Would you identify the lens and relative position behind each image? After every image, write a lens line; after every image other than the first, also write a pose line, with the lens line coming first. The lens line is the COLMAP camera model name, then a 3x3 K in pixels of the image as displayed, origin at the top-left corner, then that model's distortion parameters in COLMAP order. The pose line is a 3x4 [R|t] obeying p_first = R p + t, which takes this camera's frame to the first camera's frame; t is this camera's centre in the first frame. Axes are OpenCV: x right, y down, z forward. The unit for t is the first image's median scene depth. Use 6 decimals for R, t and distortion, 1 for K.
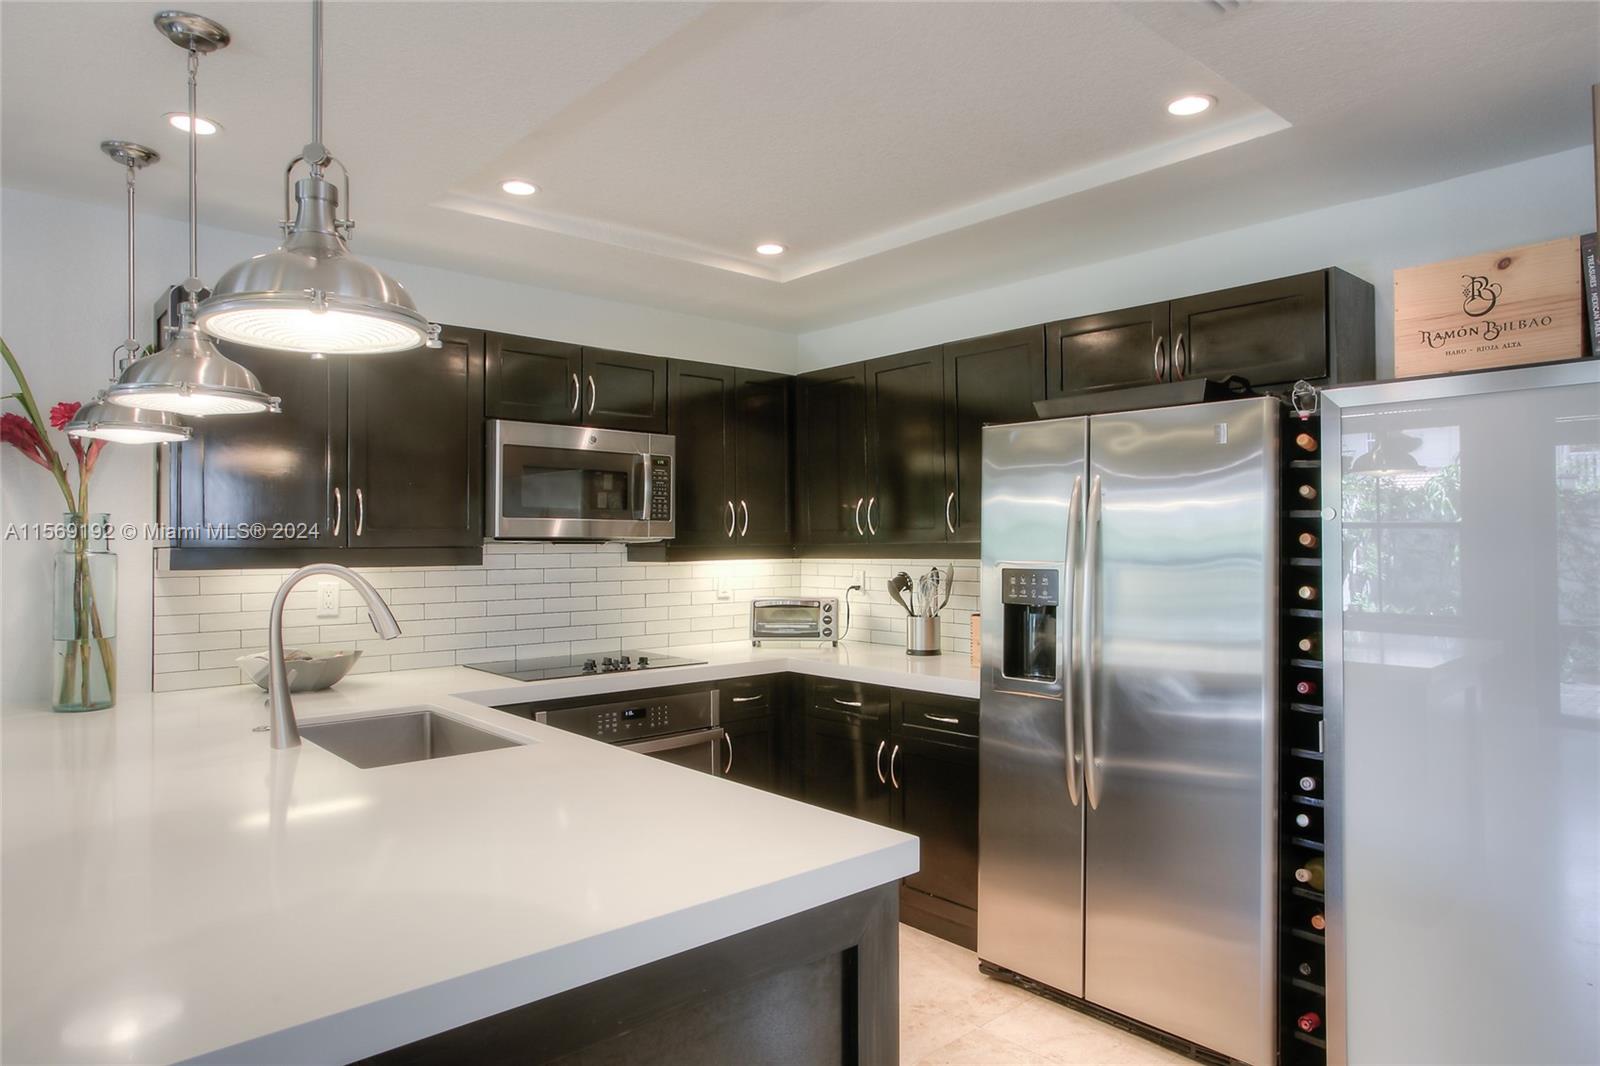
lens RADIAL K [[956.1, 0, 834.7], [0, 956.1, 535.0], [0, 0, 1]] dist [-0.020642, 0.010103]
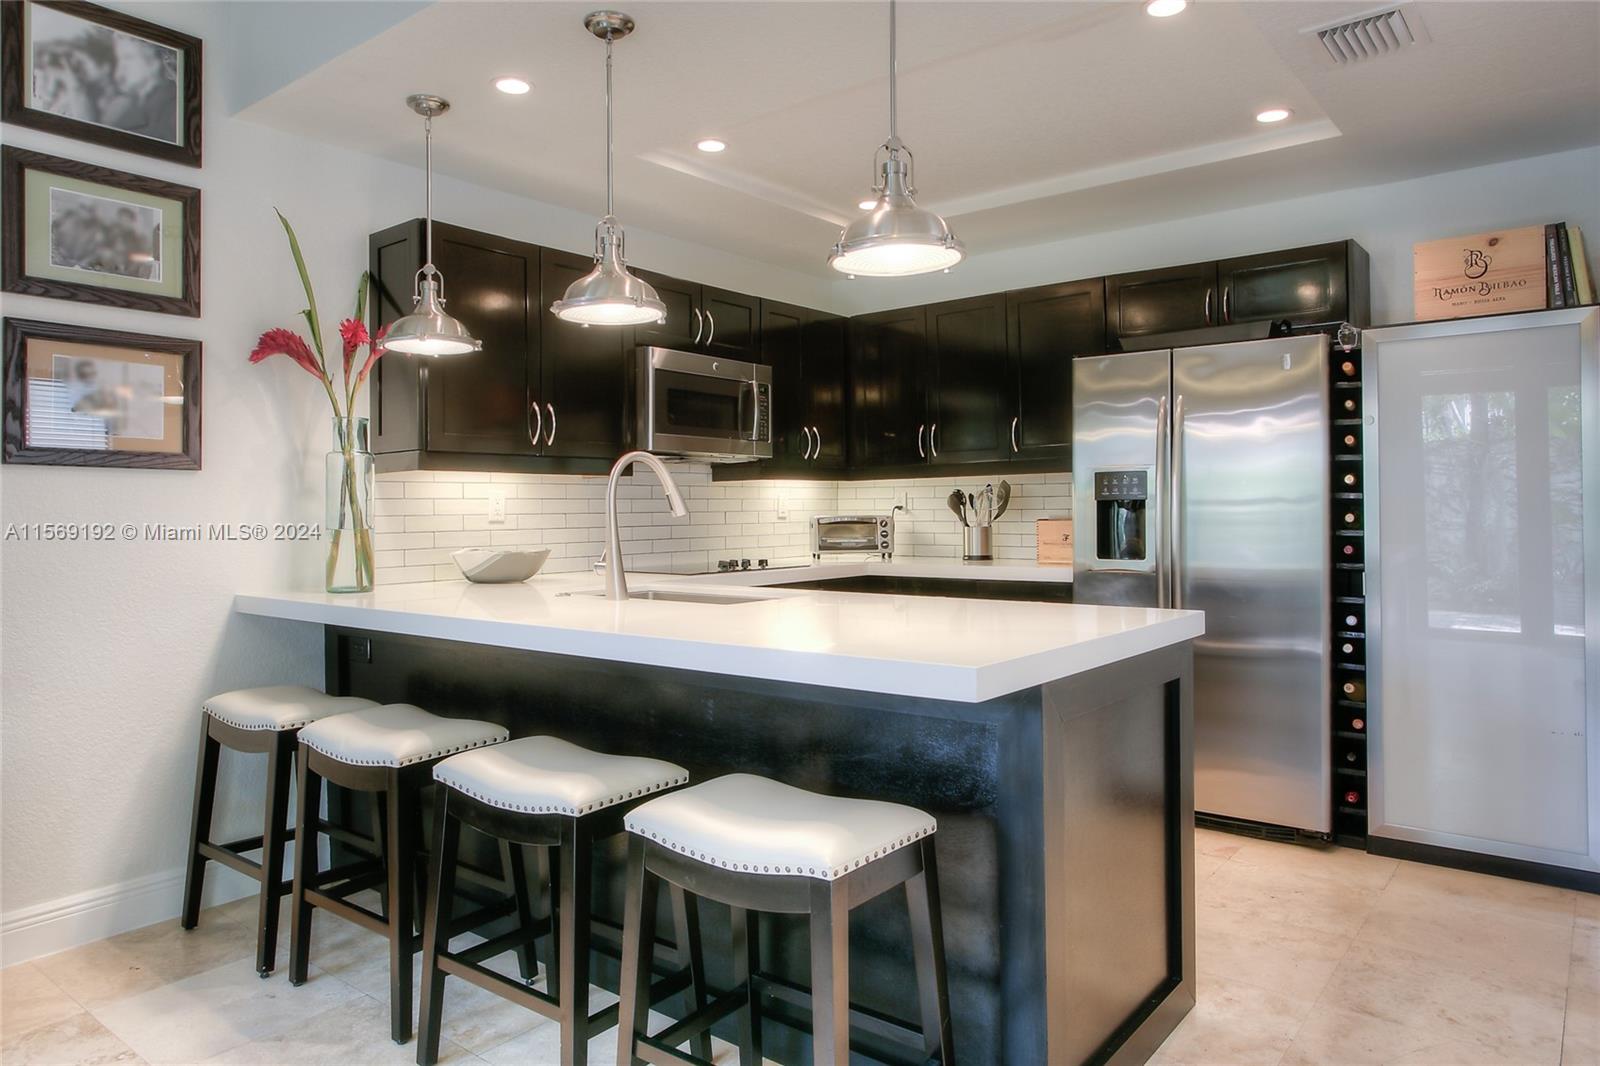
lens RADIAL K [[1037.5, 0, 790.6], [0, 1037.5, 510.1], [0, 0, 1]] dist [-0.031121, 0.008495]
pose [[0.988486, -0.005640, 0.151208, -0.439736], [0.005239, 0.999982, 0.003051, 0.081825], [-0.151223, -0.002223, 0.988497, -0.278294]]
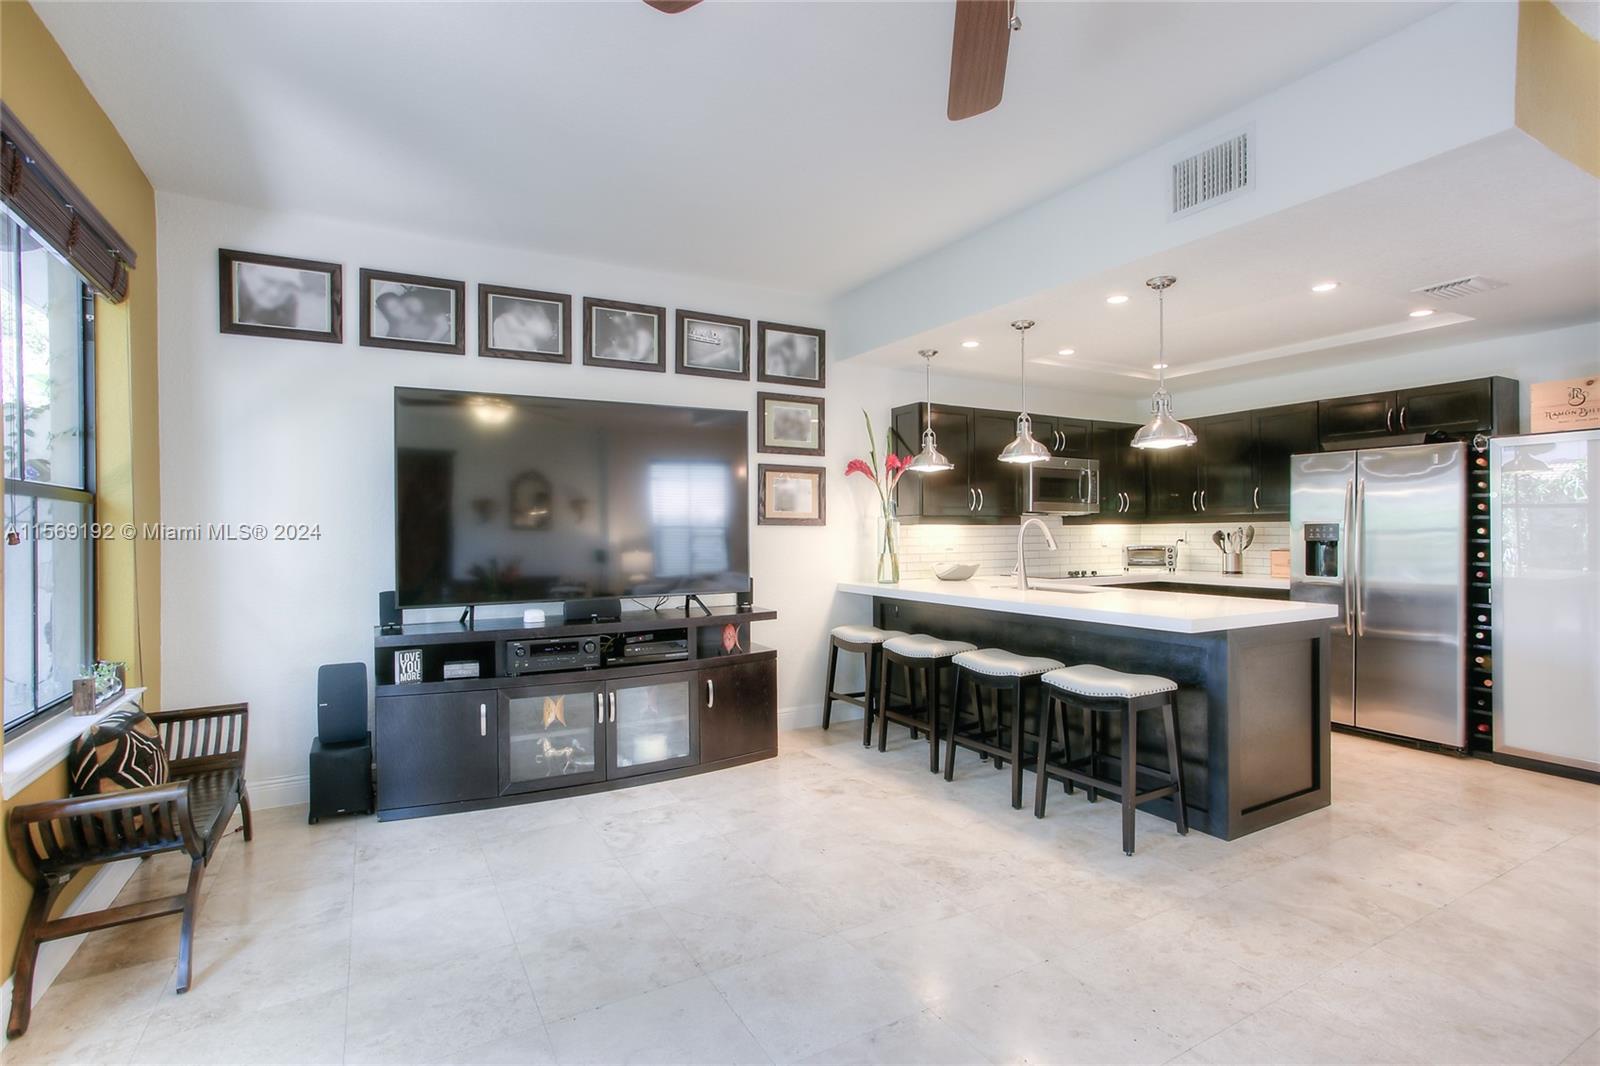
lens RADIAL K [[778.6, 0, 806.6], [0, 778.6, 529.9], [0, 0, 1]] dist [-0.018403, 0.014663]
pose [[0.976507, -0.001366, -0.215482, -0.546284], [0.002818, 0.999975, 0.006430, 0.035886], [0.215467, -0.006886, 0.976487, -0.920887]]
